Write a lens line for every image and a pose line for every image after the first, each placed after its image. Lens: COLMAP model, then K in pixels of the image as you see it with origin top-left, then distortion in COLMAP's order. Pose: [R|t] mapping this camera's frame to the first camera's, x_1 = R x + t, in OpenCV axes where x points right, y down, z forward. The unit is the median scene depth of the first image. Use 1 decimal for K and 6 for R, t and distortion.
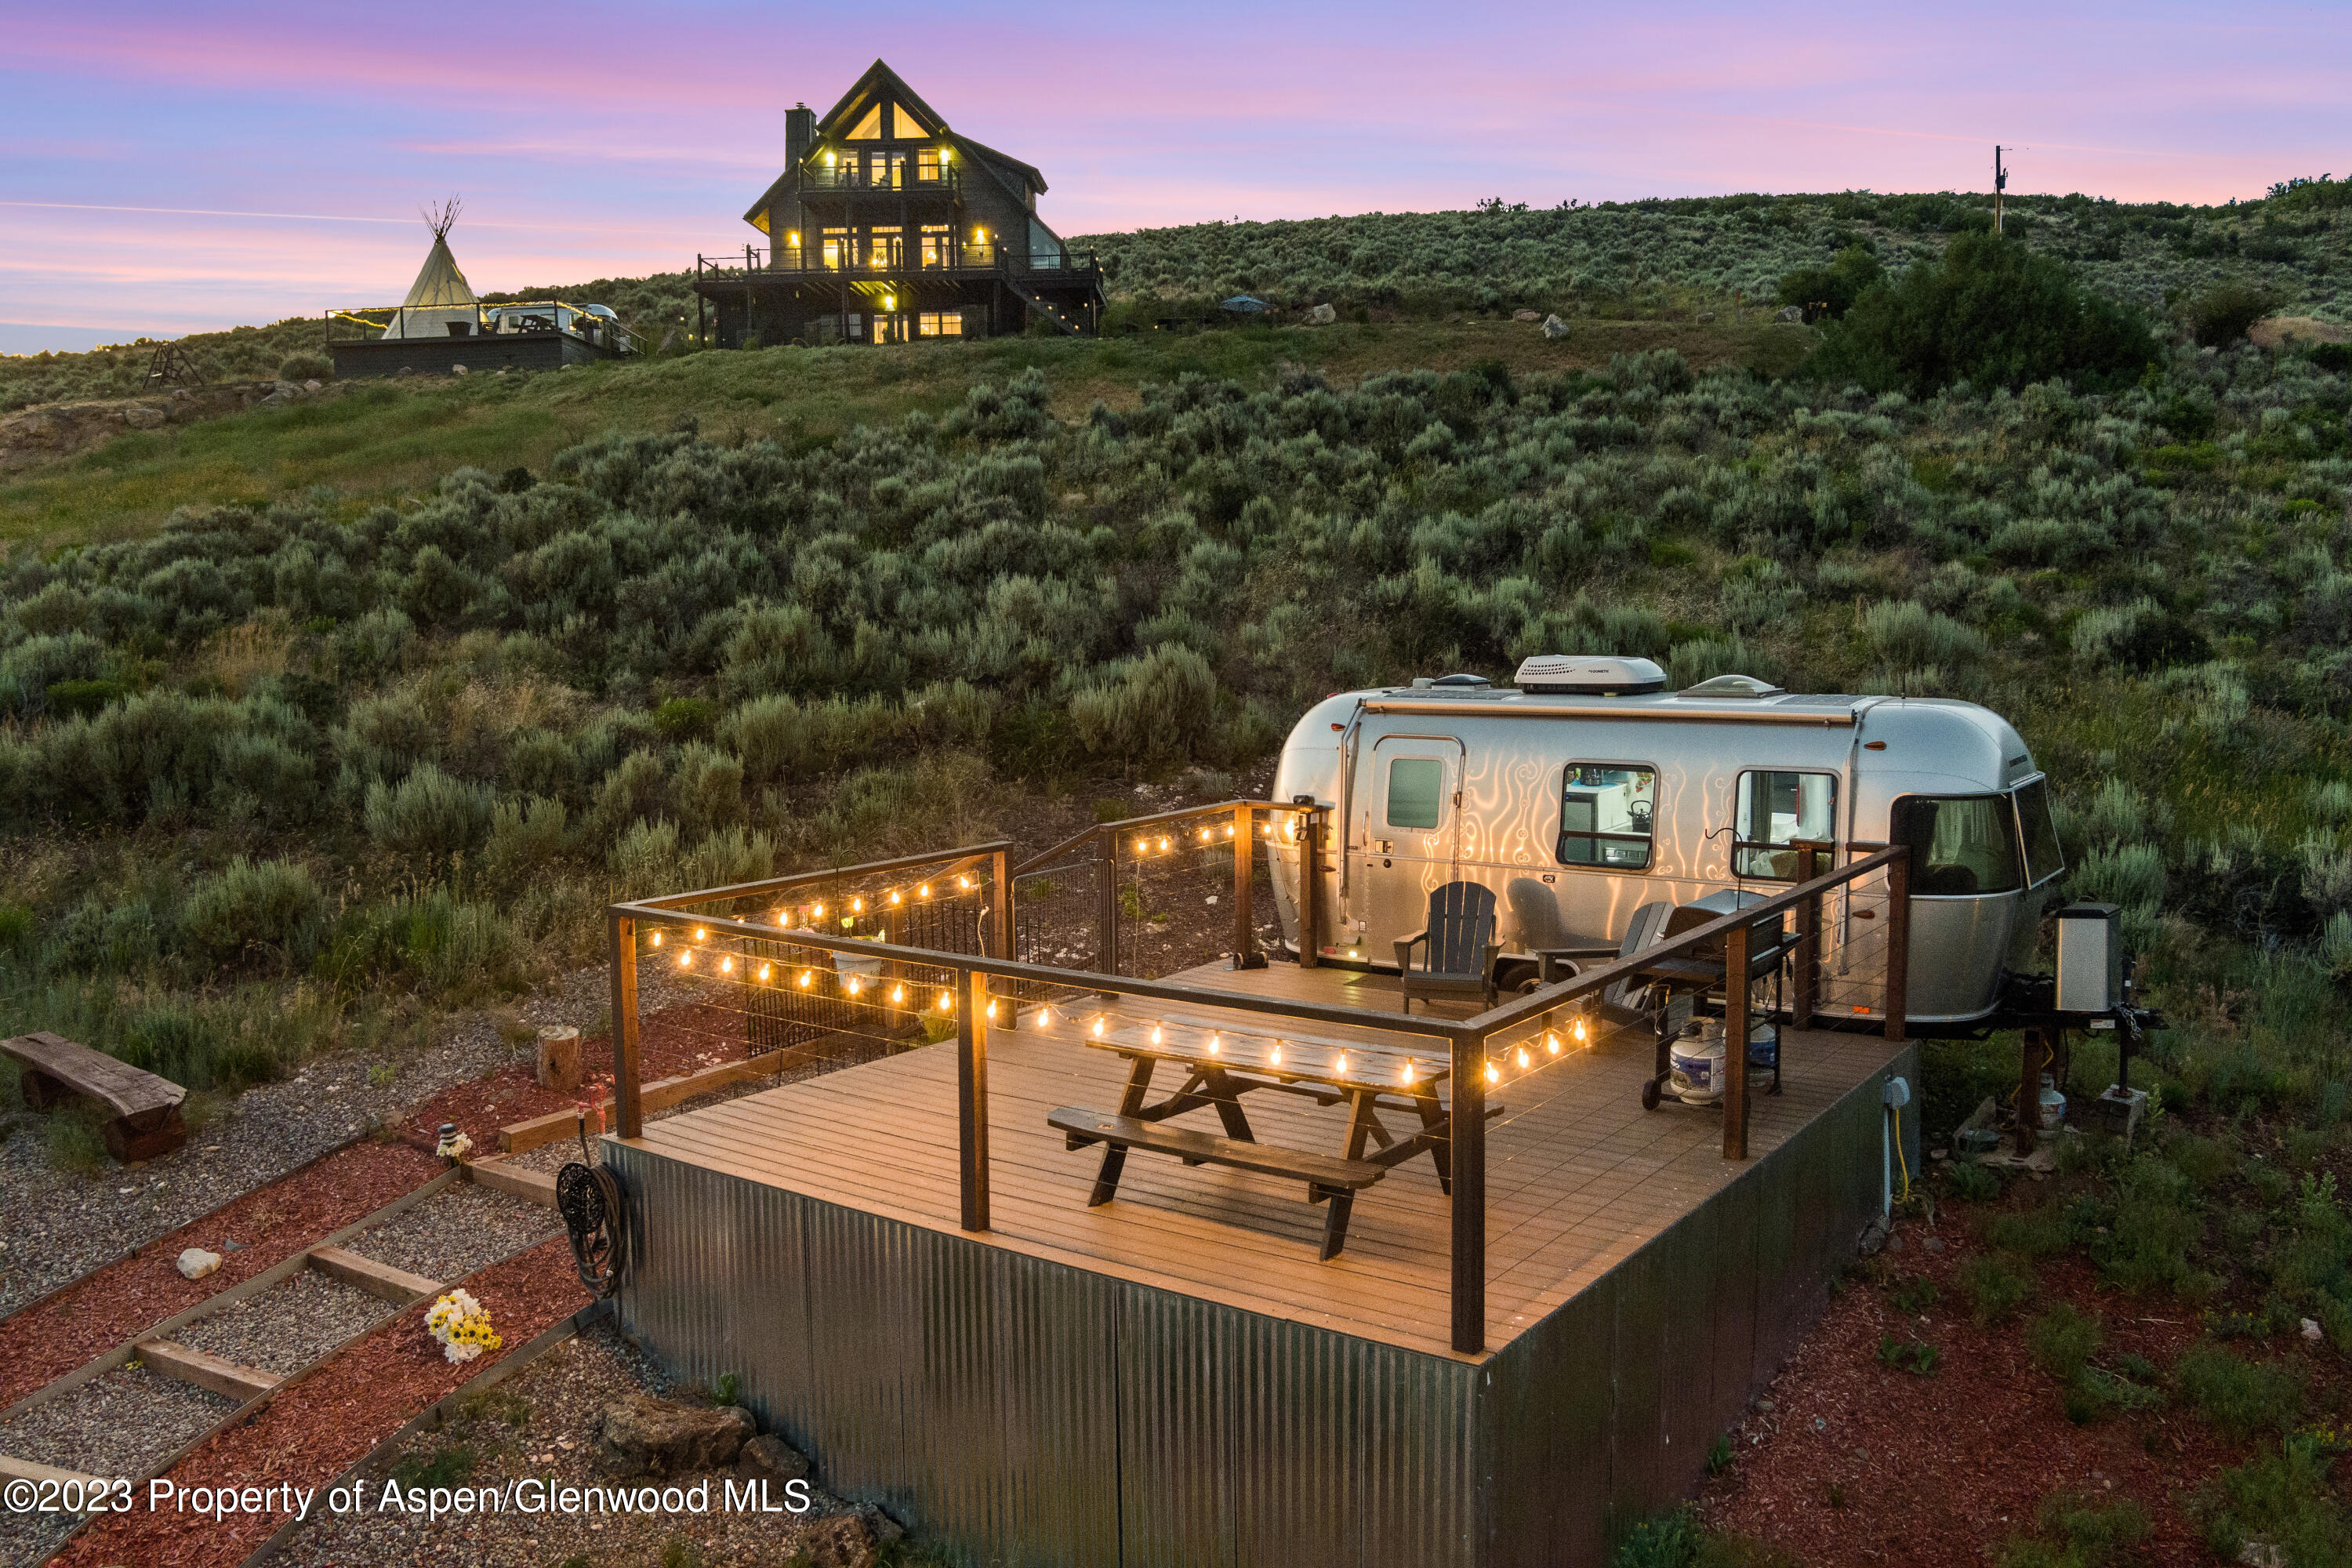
lens RADIAL K [[1907.8, 0, 1169.4], [0, 1907.8, 788.8], [0, 0, 1]] dist [-0.075051, 0.030474]
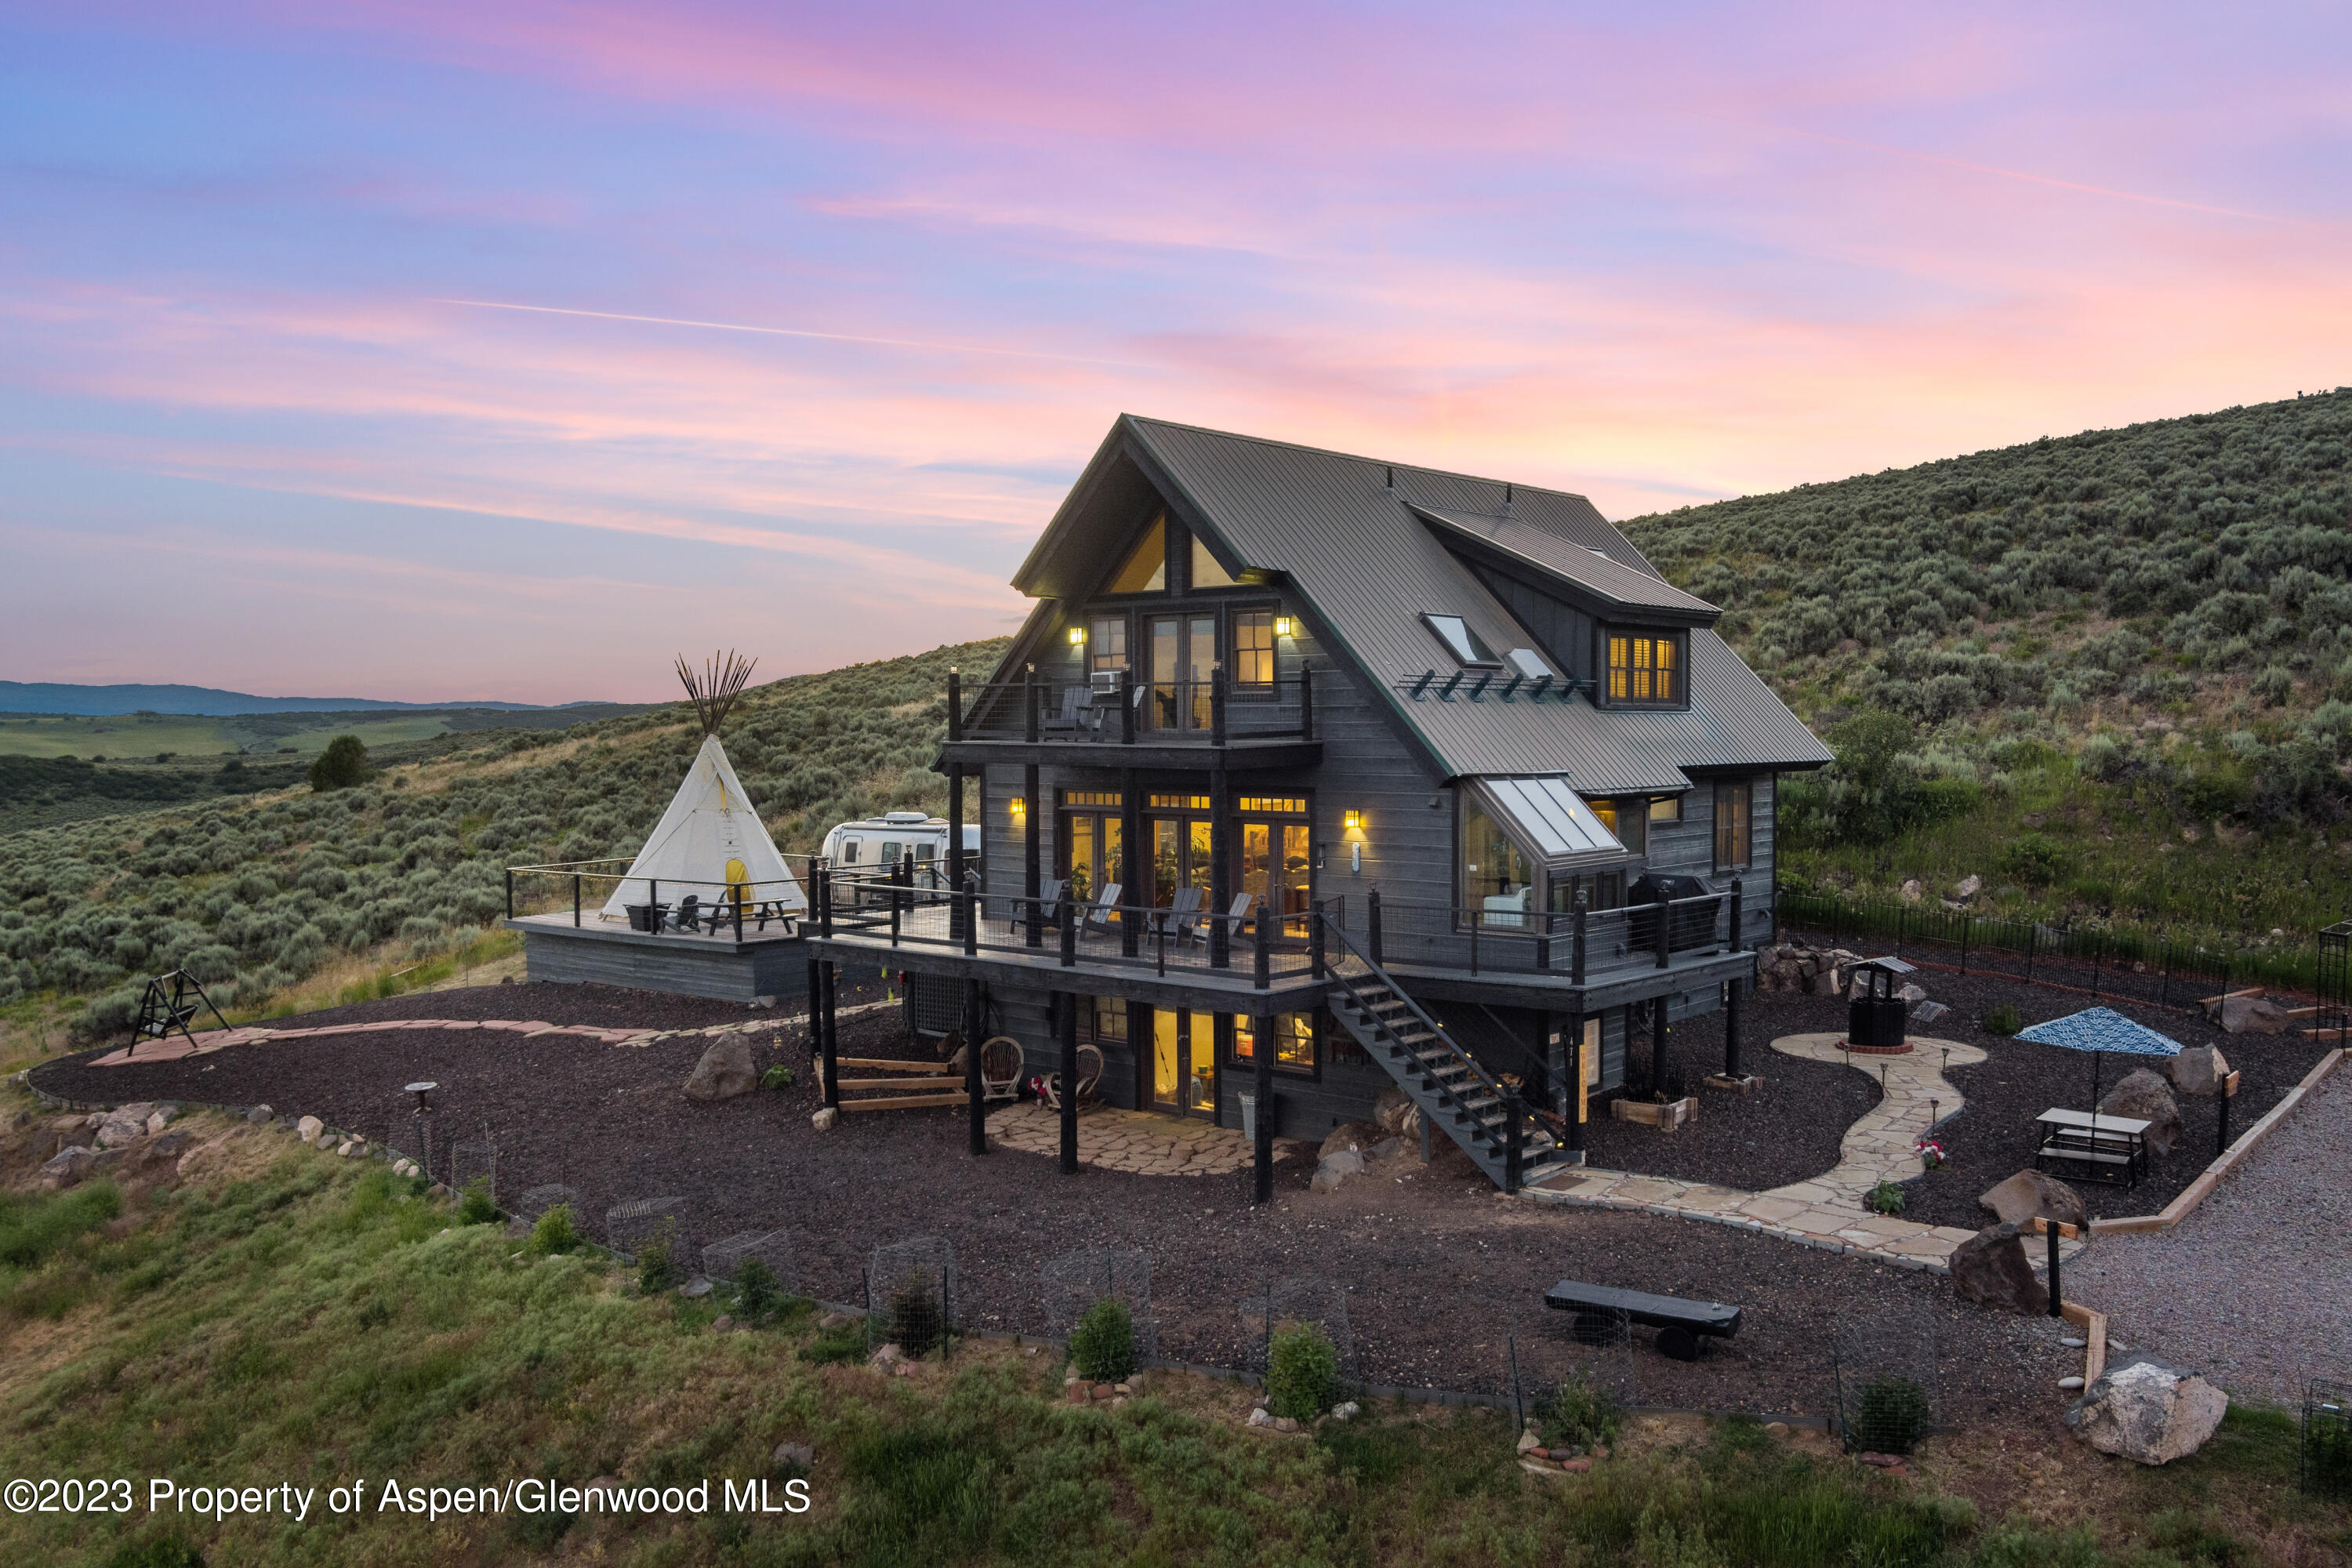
lens RADIAL K [[1907.8, 0, 1169.4], [0, 1907.8, 788.8], [0, 0, 1]] dist [-0.075051, 0.030474]
pose [[0.778649, 0.026897, -0.626883, 0.164634], [-0.069509, 0.996629, -0.043576, -0.395876], [0.623598, 0.077504, 0.777894, 0.945122]]
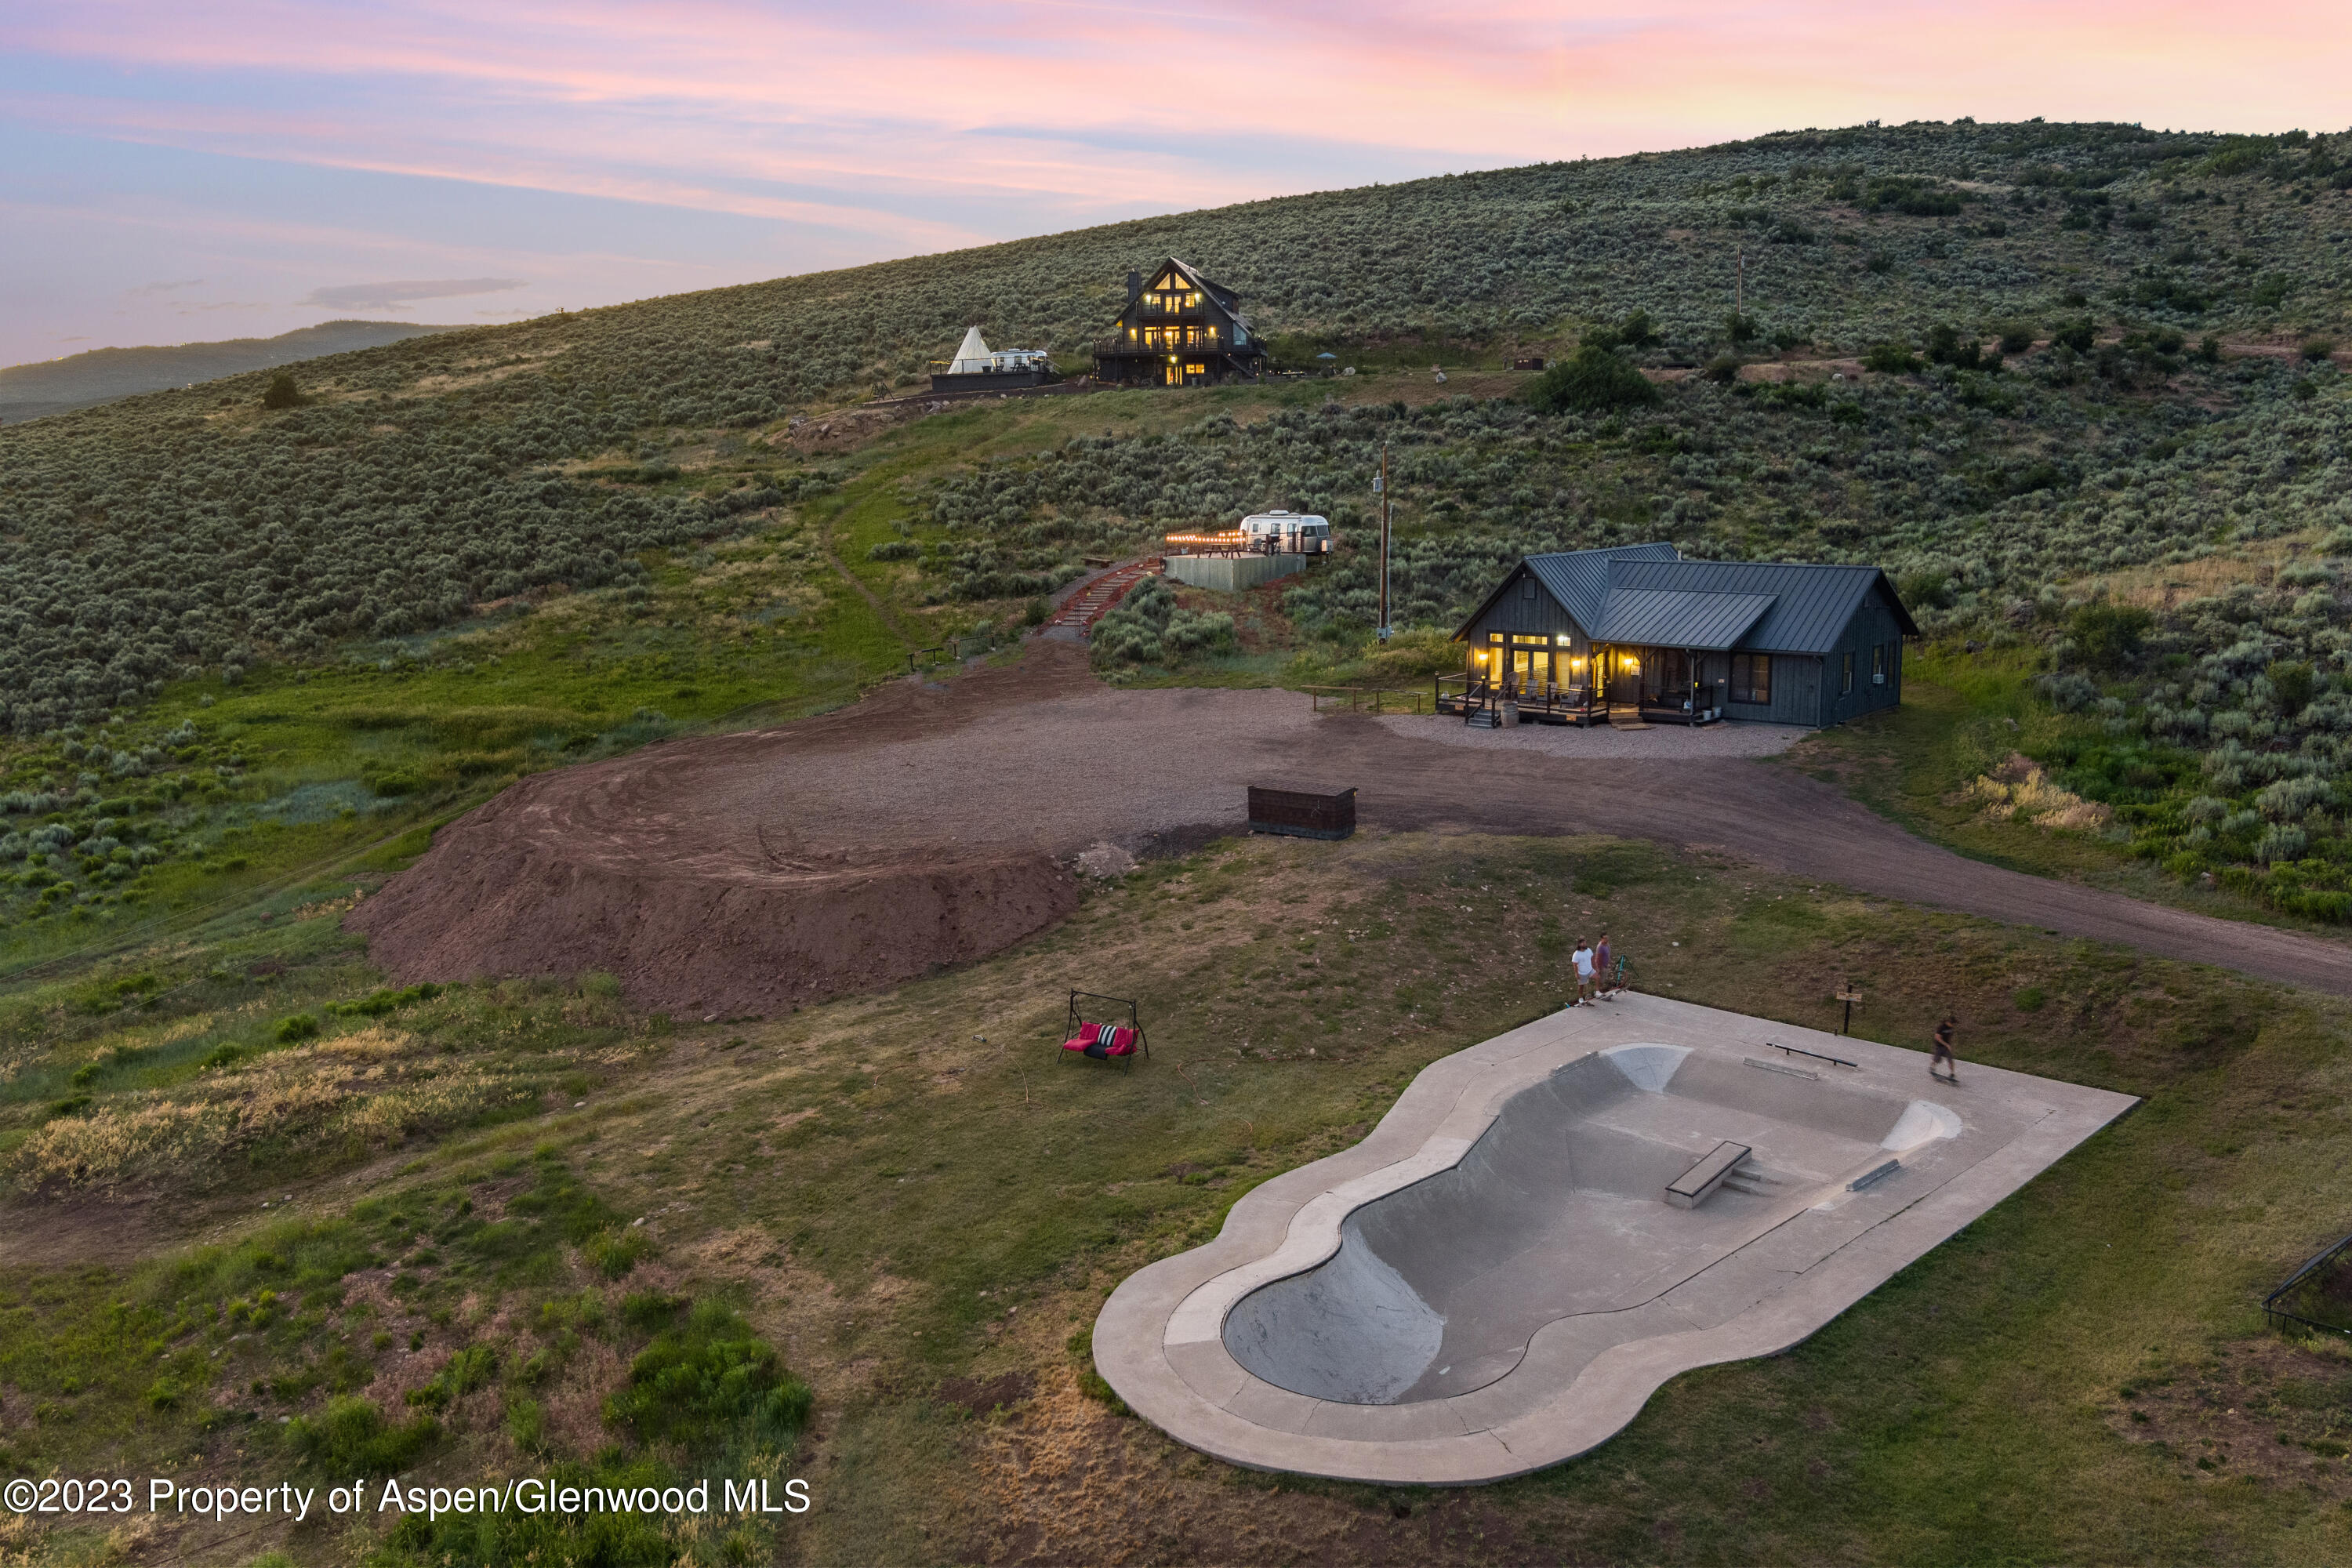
lens RADIAL K [[1907.8, 0, 1169.4], [0, 1907.8, 788.8], [0, 0, 1]] dist [-0.075051, 0.030474]
pose [[0.991418, 0.016041, -0.129741, 0.227745], [-0.006371, 0.997193, 0.074608, 0.137744], [0.130573, -0.073141, 0.988737, -1.932276]]
